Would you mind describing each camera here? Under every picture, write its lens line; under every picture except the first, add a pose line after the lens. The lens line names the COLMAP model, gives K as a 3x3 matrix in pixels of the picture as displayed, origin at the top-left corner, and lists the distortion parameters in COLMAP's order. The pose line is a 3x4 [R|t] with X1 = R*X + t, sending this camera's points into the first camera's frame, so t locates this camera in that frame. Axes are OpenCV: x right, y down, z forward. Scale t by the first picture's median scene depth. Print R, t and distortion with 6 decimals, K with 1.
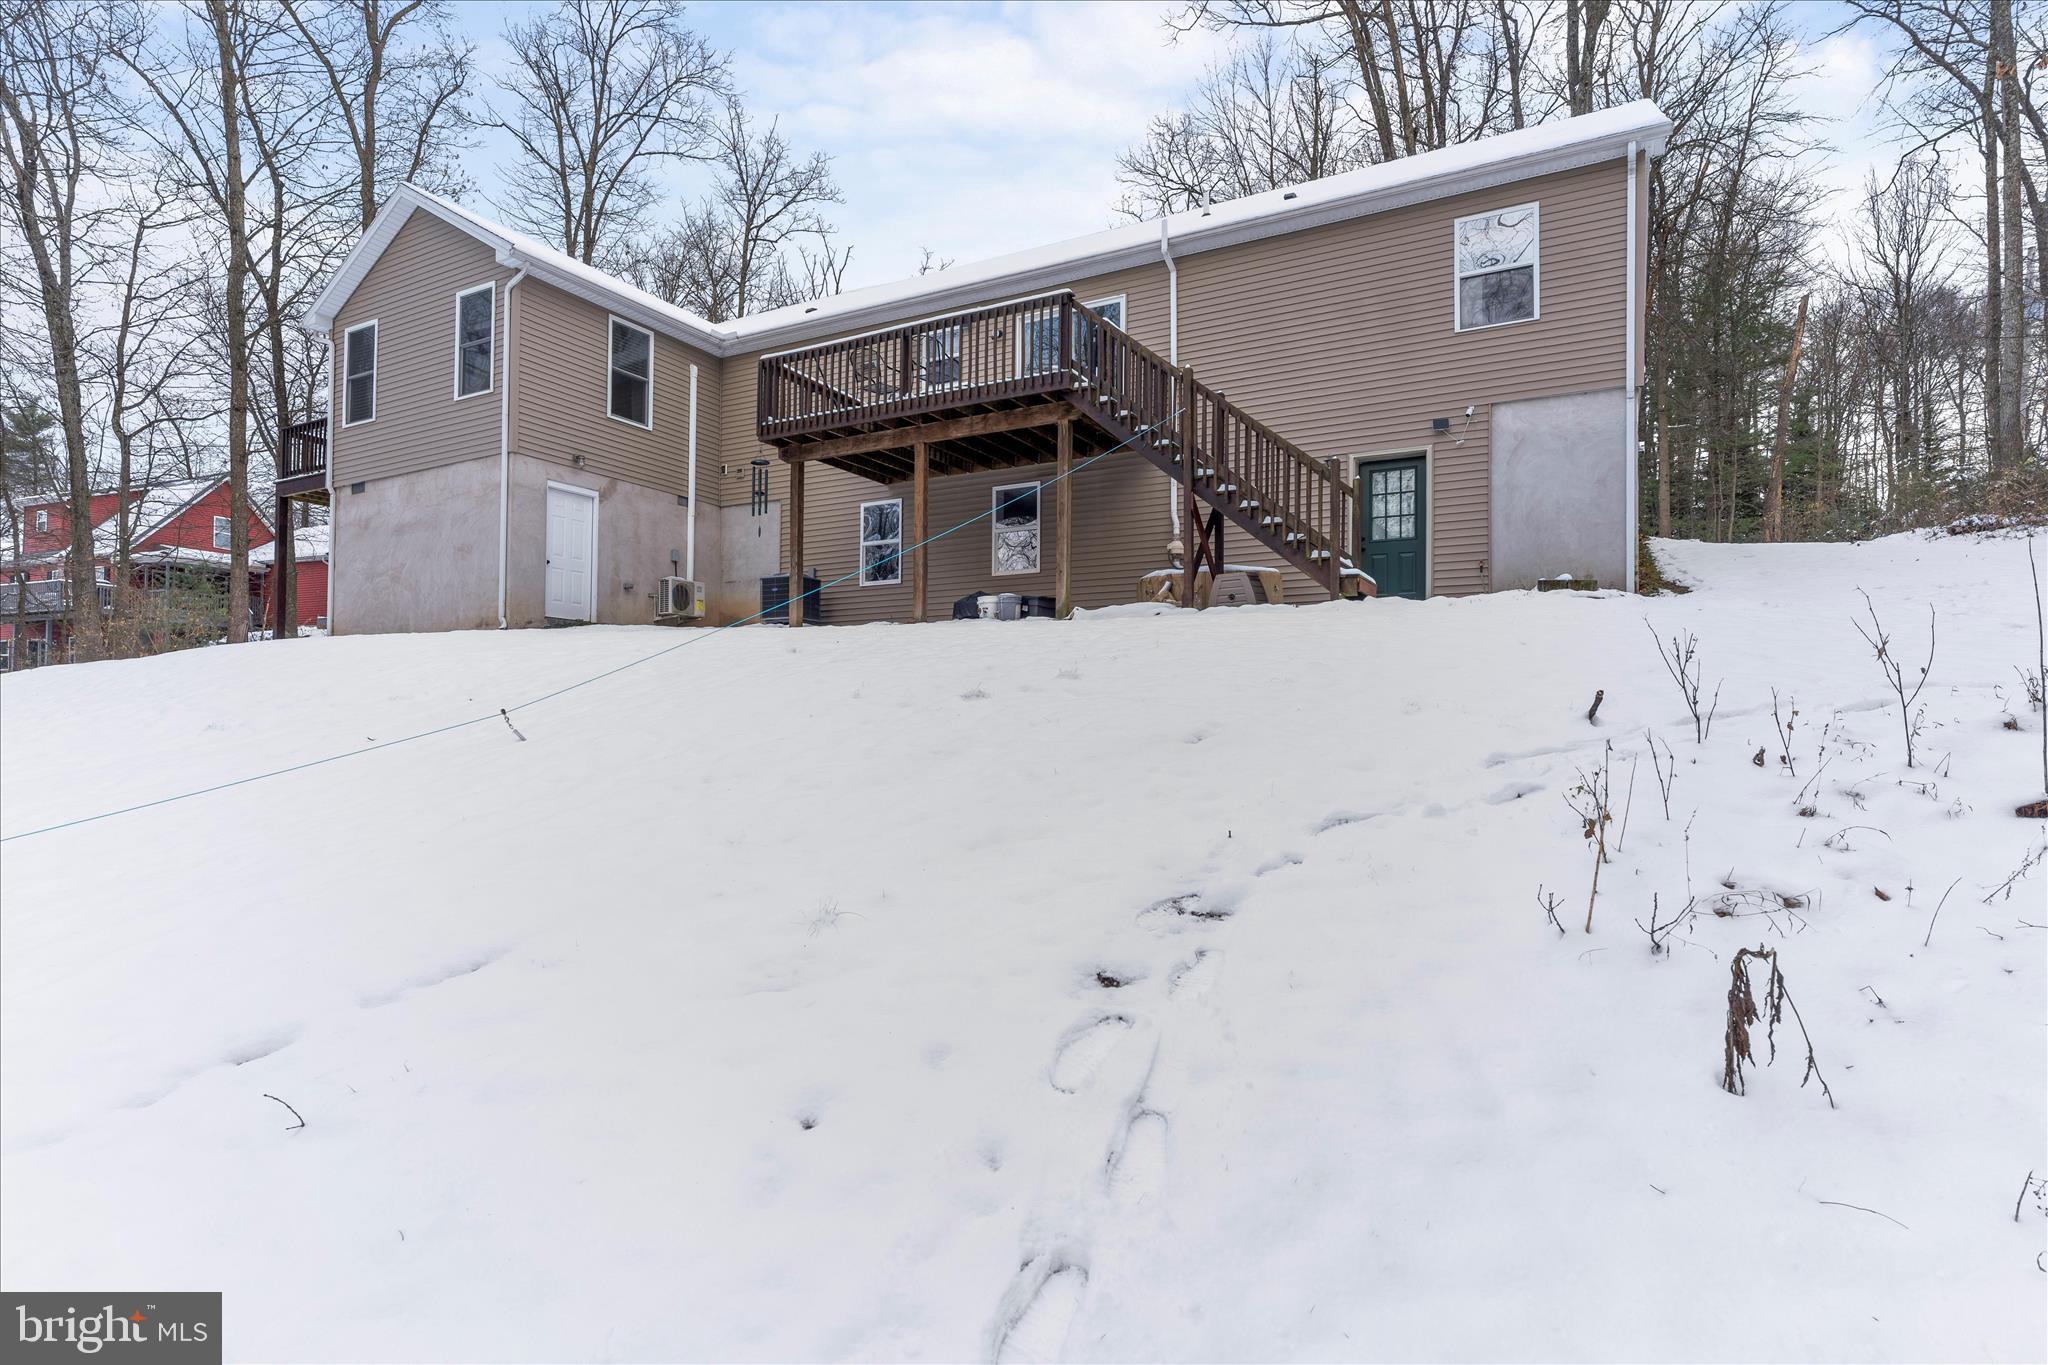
lens RADIAL K [[1055.2, 0, 1024.0], [0, 1055.2, 682.5], [0, 0, 1]] dist [-0.000390, 0.000497]
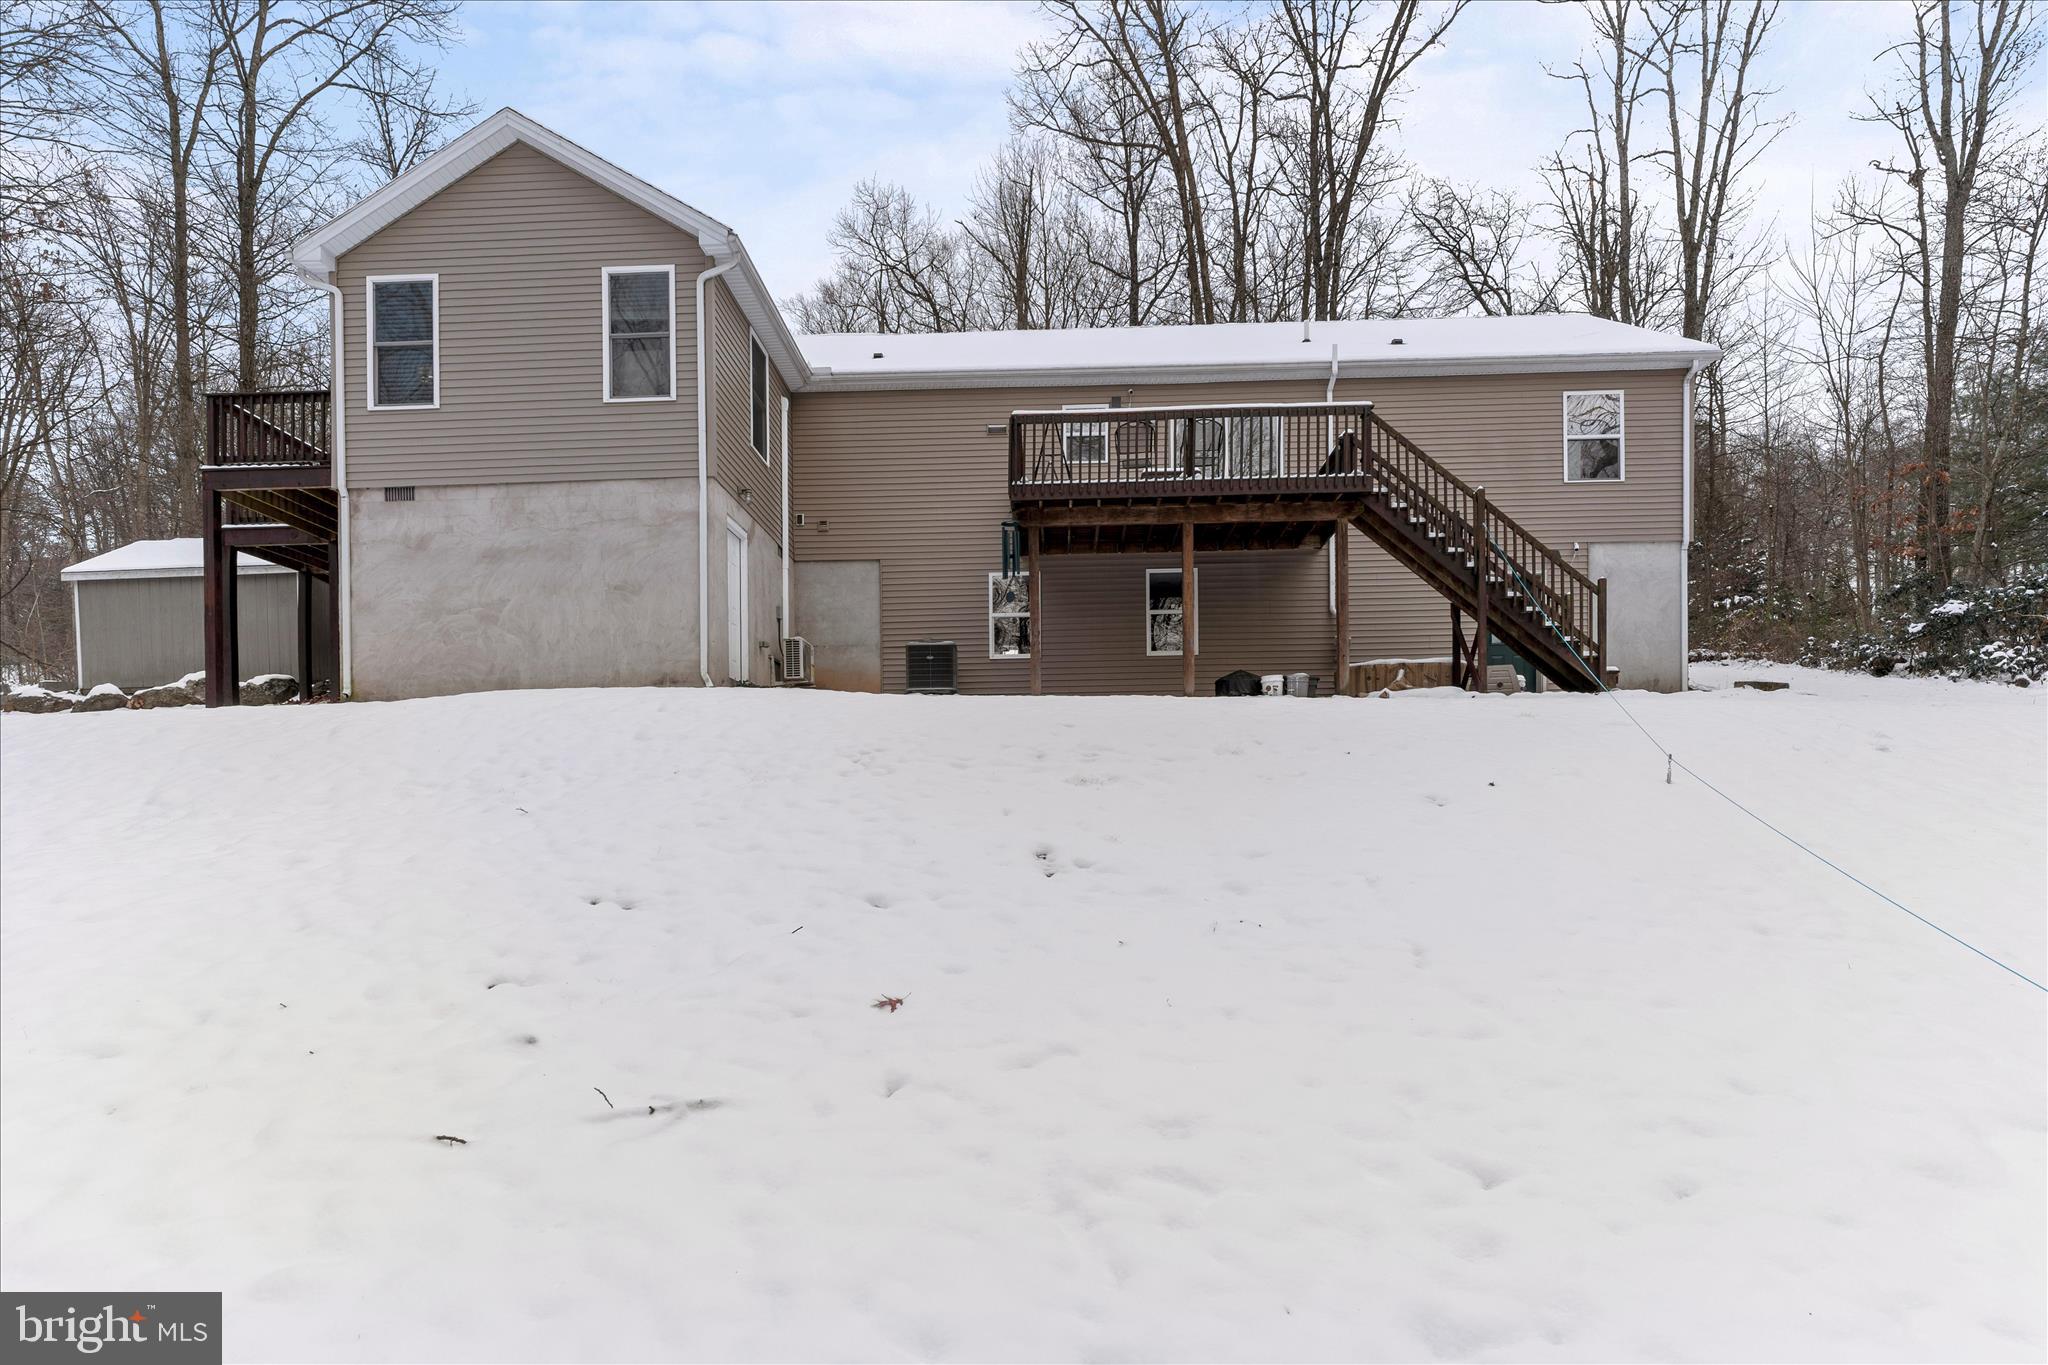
lens RADIAL K [[1086.1, 0, 1020.4], [0, 1086.1, 802.4], [0, 0, 1]] dist [-0.001048, -0.000394]
pose [[0.891035, -0.007546, 0.453872, -0.641978], [-0.002296, 0.999774, 0.021131, 0.020969], [-0.453929, -0.019870, 0.890816, 0.110257]]
